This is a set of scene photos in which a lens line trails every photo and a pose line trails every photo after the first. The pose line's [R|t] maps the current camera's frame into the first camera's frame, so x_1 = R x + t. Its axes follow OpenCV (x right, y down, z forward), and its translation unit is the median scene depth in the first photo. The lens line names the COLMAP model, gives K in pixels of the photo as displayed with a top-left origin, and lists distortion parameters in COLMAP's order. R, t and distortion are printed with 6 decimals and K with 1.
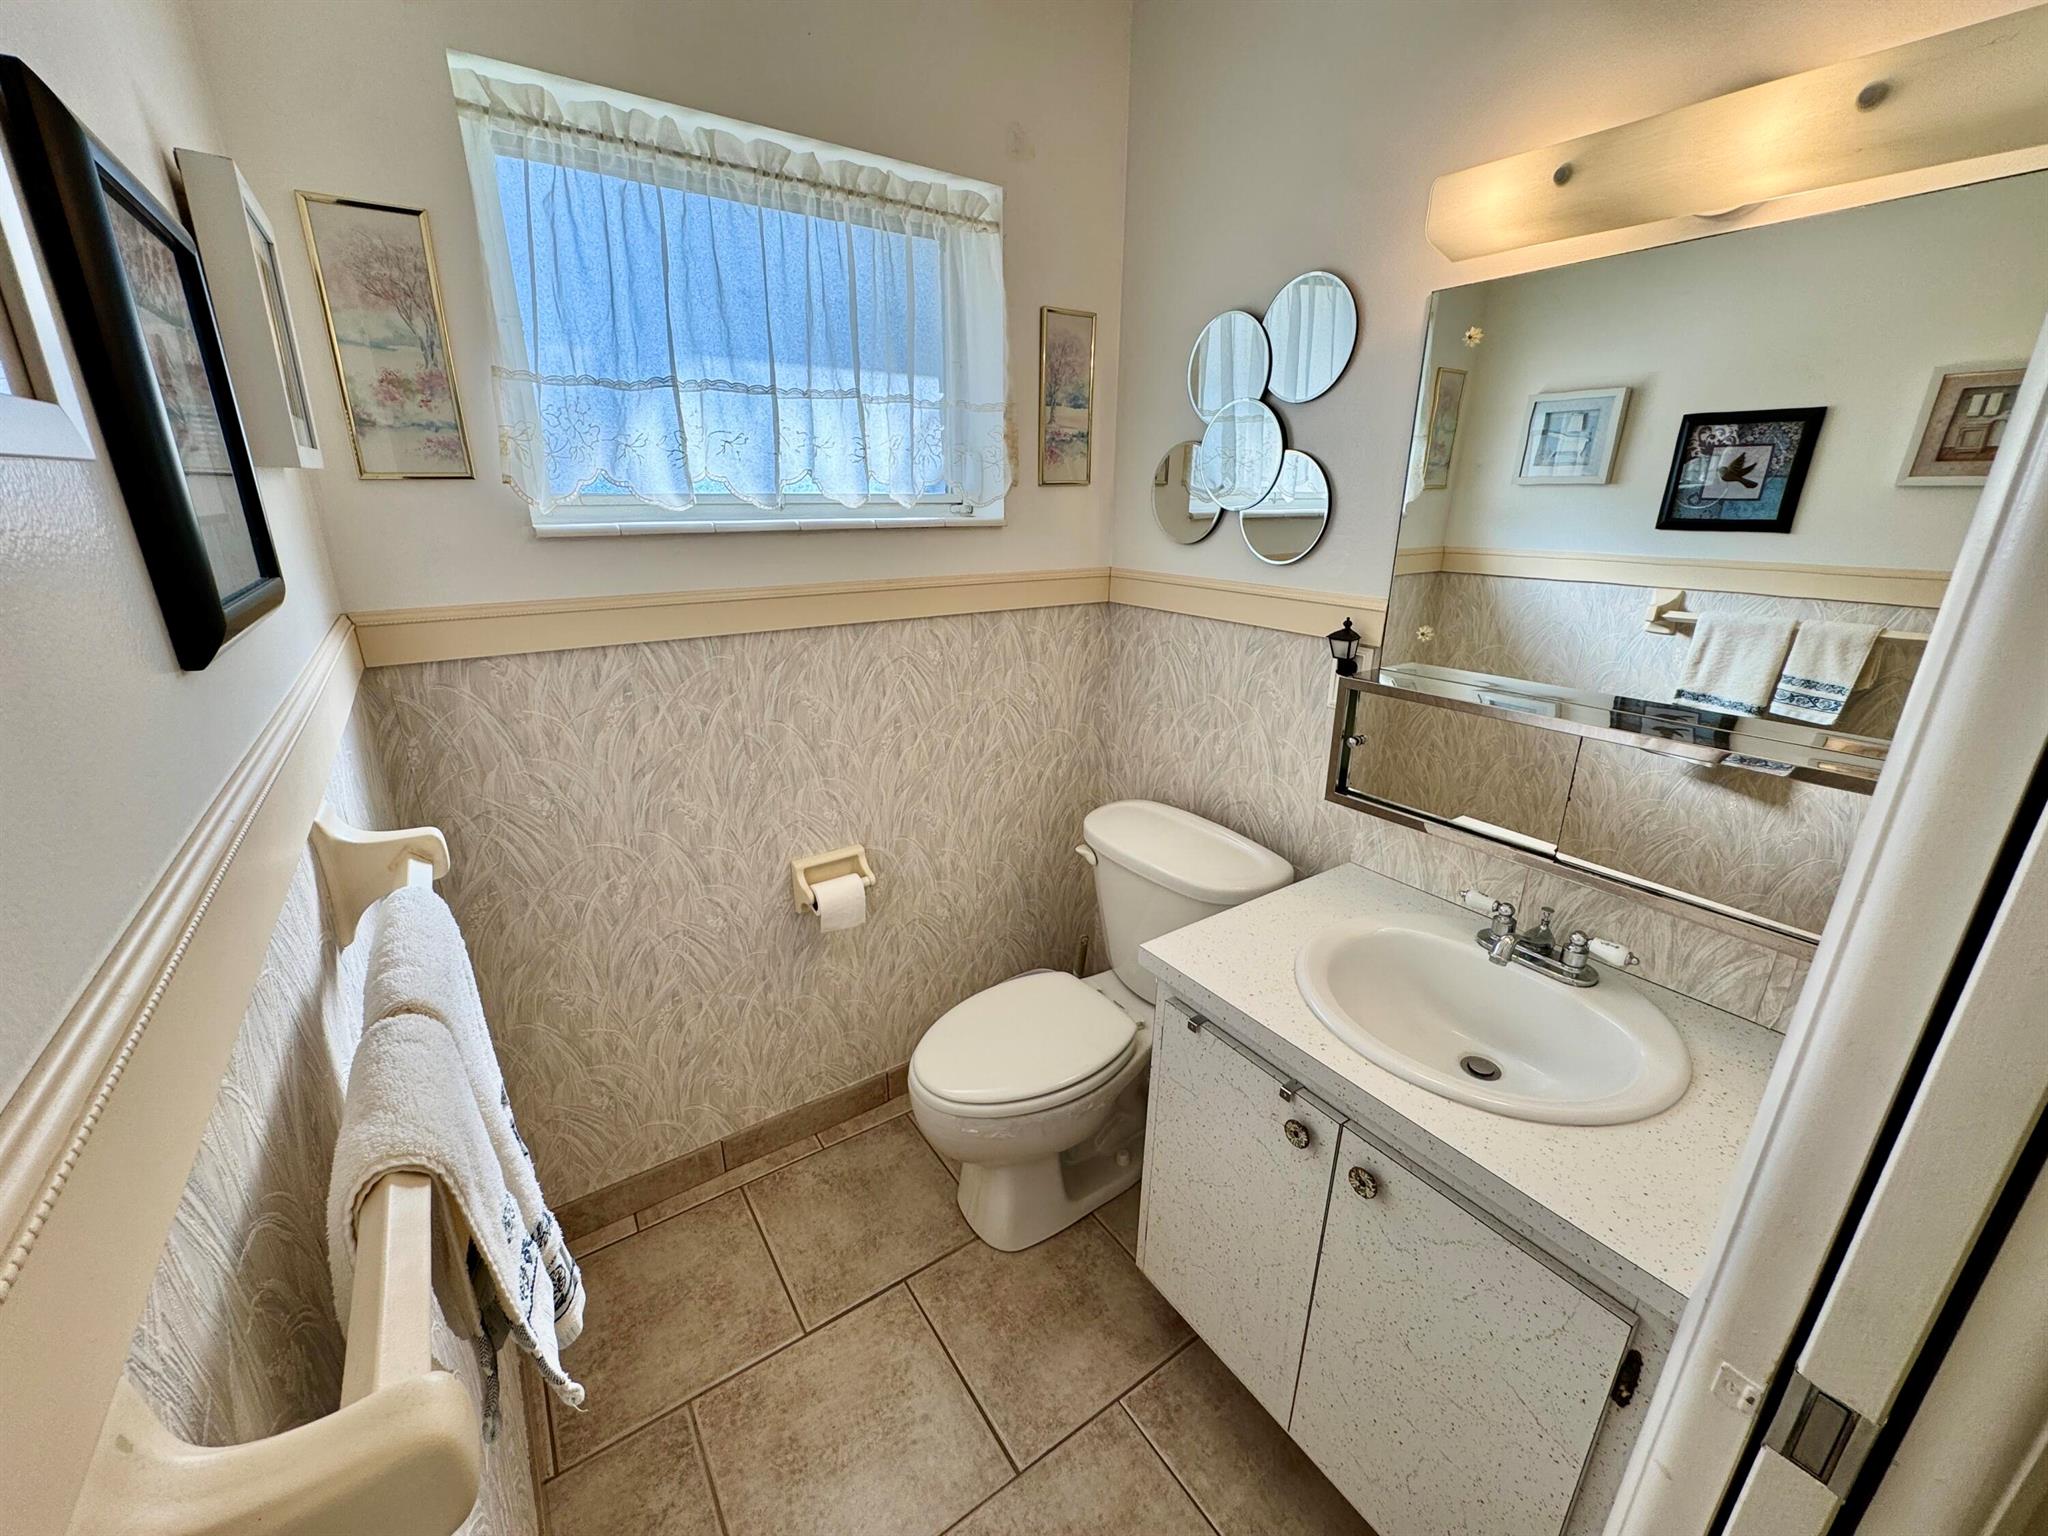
lens RADIAL K [[818.2, 0, 1024.0], [0, 818.2, 768.0], [0, 0, 1]] dist [-0.005077, -0.000138]
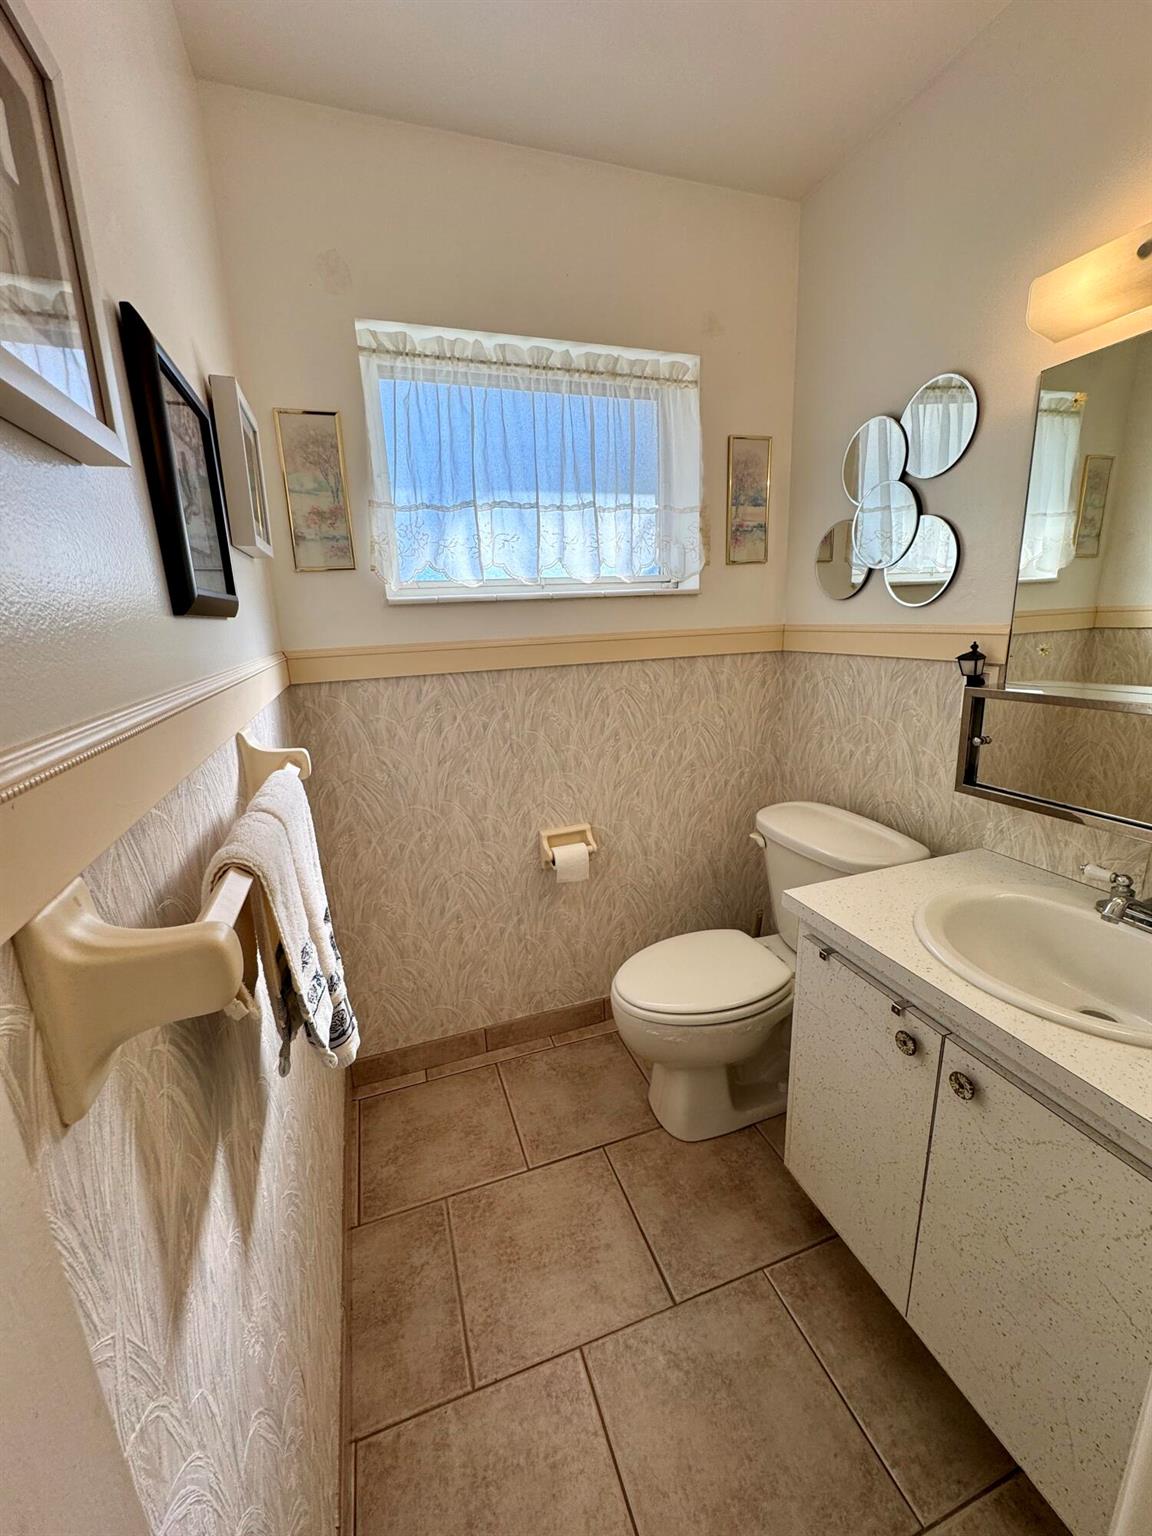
lens RADIAL K [[613.6, 0, 576.0], [0, 613.6, 768.0], [0, 0, 1]] dist [-0.005077, -0.000138]
pose [[0.962738, 0.020013, -0.269695, 0.072839], [-0.041017, 0.996527, -0.072471, 0.093041], [0.267308, 0.080832, 0.960215, -0.020424]]
